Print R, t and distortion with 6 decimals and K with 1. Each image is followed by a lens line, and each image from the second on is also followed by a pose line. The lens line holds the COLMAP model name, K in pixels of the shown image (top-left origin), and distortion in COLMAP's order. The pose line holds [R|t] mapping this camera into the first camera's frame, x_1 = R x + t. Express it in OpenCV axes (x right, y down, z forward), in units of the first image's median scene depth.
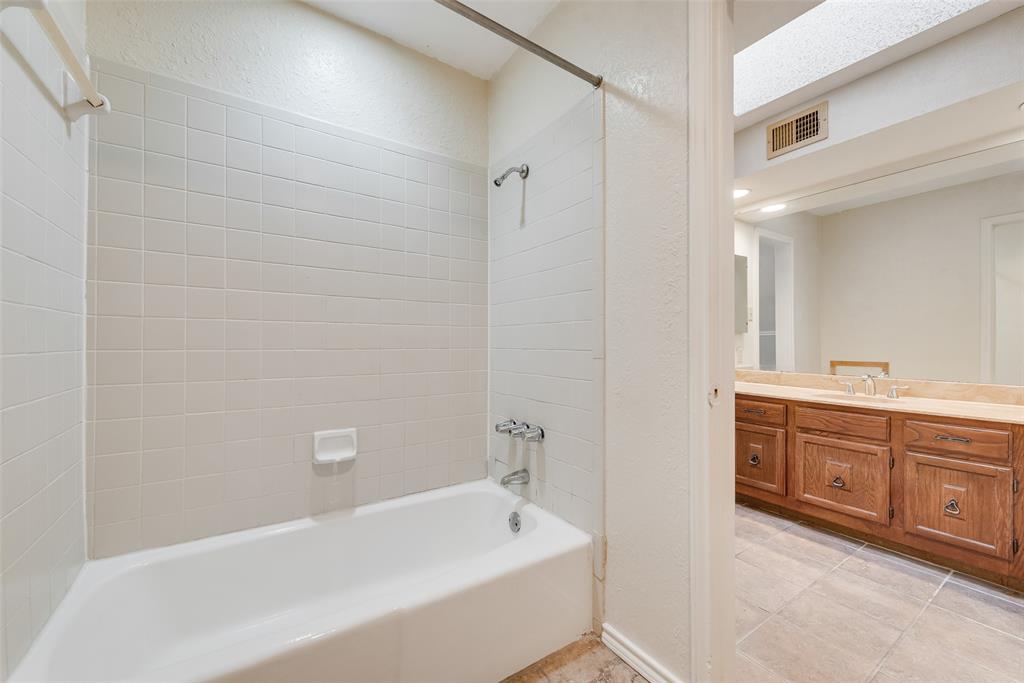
lens RADIAL K [[403.3, 0, 510.9], [0, 403.3, 342.9], [0, 0, 1]] dist [0.011273, -0.000325]
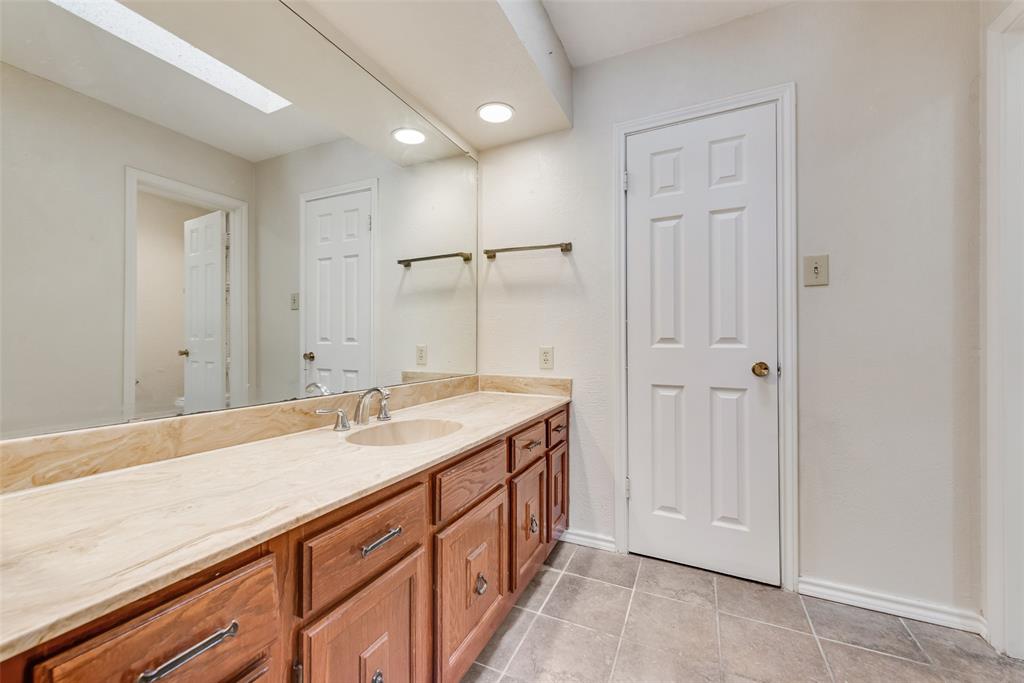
lens RADIAL K [[403.3, 0, 510.3], [0, 403.3, 341.5], [0, 0, 1]] dist [0.011273, -0.000325]
pose [[-0.517291, 0.003524, 0.855802, 0.320321], [0.001658, 0.999994, -0.003116, 0.015221], [-0.855808, -0.000193, -0.517294, 1.272059]]
